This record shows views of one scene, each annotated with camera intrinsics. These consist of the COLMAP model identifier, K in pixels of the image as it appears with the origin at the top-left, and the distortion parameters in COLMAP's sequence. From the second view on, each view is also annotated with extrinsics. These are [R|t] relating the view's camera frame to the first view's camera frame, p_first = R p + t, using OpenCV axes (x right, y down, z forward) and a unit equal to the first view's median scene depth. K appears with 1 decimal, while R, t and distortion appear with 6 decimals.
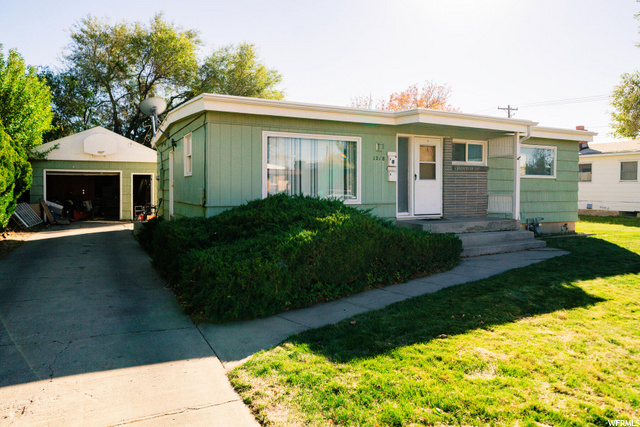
lens RADIAL K [[430.5, 0, 320.0], [0, 430.5, 213.5], [0, 0, 1]] dist [-0.002008, -0.001524]
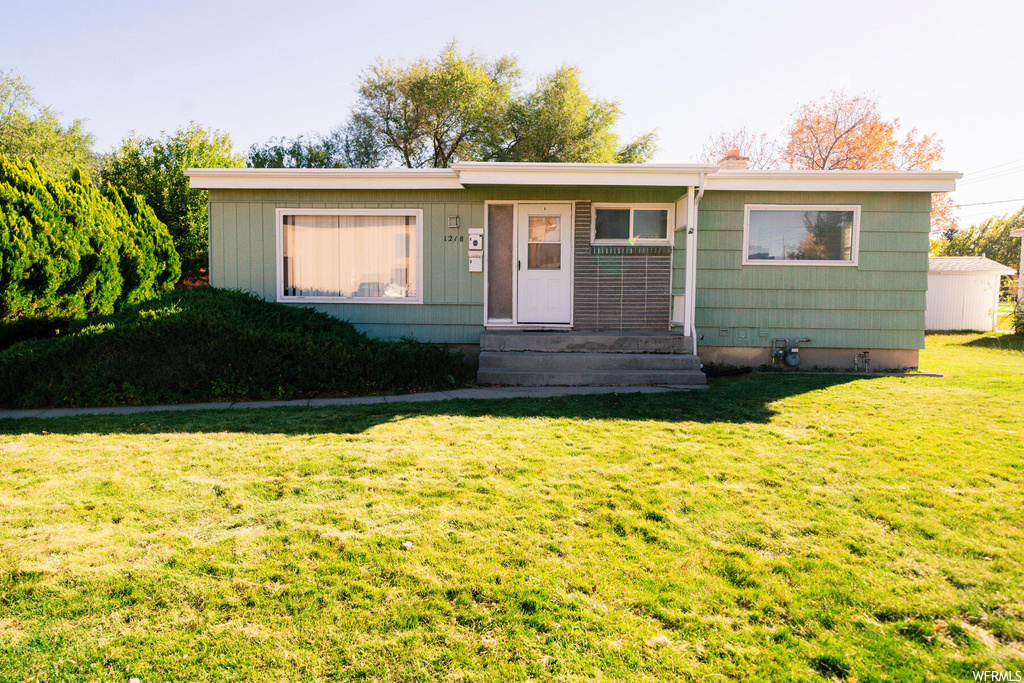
lens RADIAL K [[688.9, 0, 512.0], [0, 688.9, 341.5], [0, 0, 1]] dist [-0.002008, -0.001524]
pose [[0.886274, 0.039359, -0.461485, 0.695240], [-0.032337, 0.999210, 0.023117, 0.007533], [0.462030, -0.005565, 0.886847, 0.060978]]
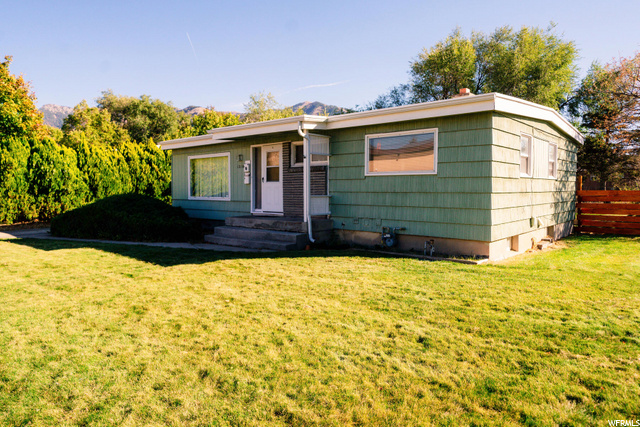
lens RADIAL K [[444.8, 0, 320.0], [0, 444.8, 213.5], [0, 0, 1]] dist [0.001367, 0.000562]
pose [[0.369045, 0.044377, -0.928351, 1.406060], [-0.054690, 0.998166, 0.025974, -0.032227], [0.927801, 0.041186, 0.370795, 0.689223]]
